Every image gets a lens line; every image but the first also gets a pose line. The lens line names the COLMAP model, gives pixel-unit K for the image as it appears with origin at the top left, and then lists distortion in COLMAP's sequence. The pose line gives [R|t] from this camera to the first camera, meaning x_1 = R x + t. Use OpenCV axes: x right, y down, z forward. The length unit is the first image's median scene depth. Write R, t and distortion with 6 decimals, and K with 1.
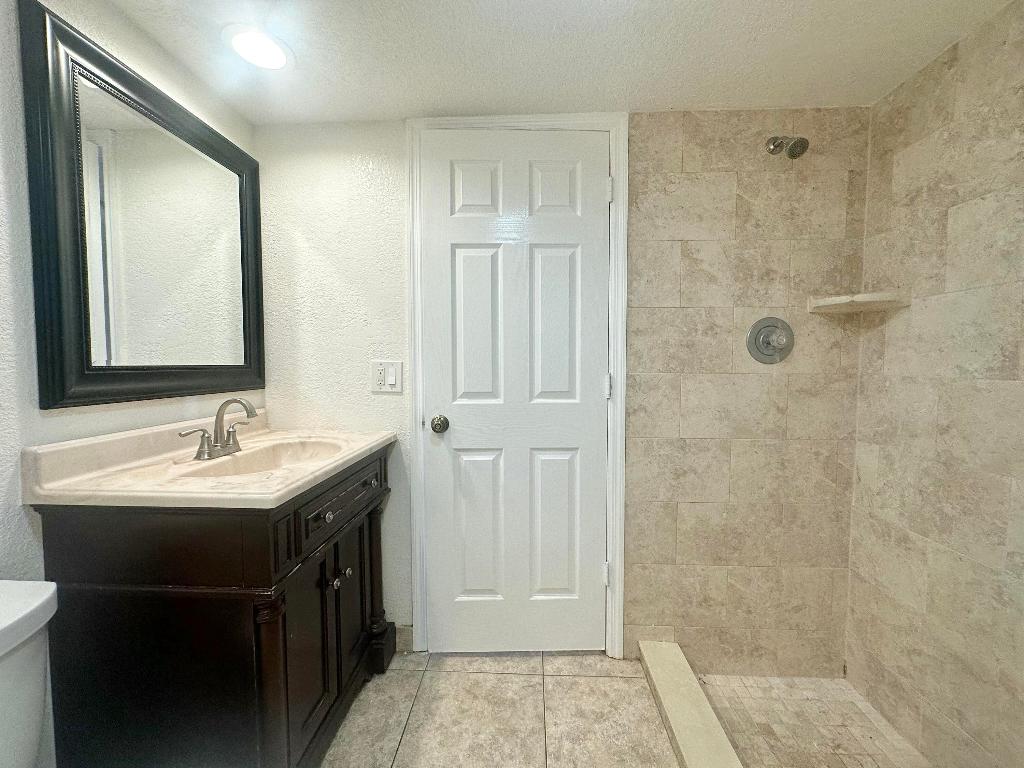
lens RADIAL K [[407.6, 0, 513.1], [0, 407.6, 382.7], [0, 0, 1]] dist [-0.004612, 0.001118]
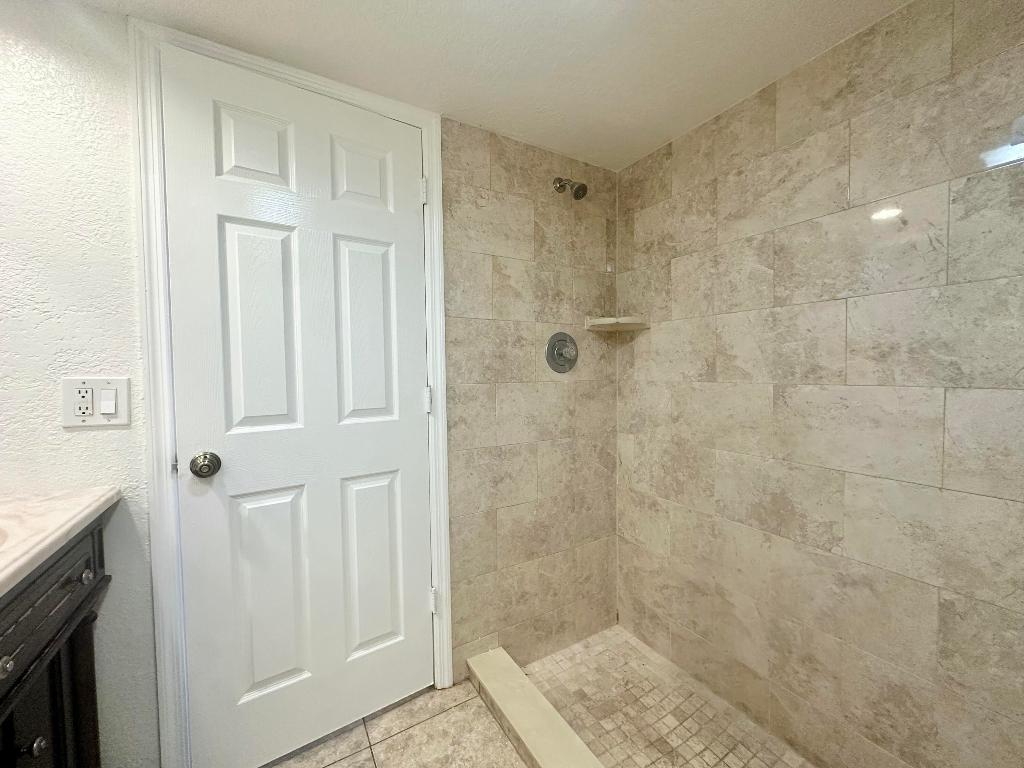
lens RADIAL K [[407.6, 0, 514.8], [0, 407.6, 382.9], [0, 0, 1]] dist [-0.004612, 0.001118]
pose [[0.835816, -0.028926, 0.548247, -0.115219], [0.040217, 0.999154, -0.008595, -0.013530], [-0.547534, 0.029232, 0.836273, 0.111079]]
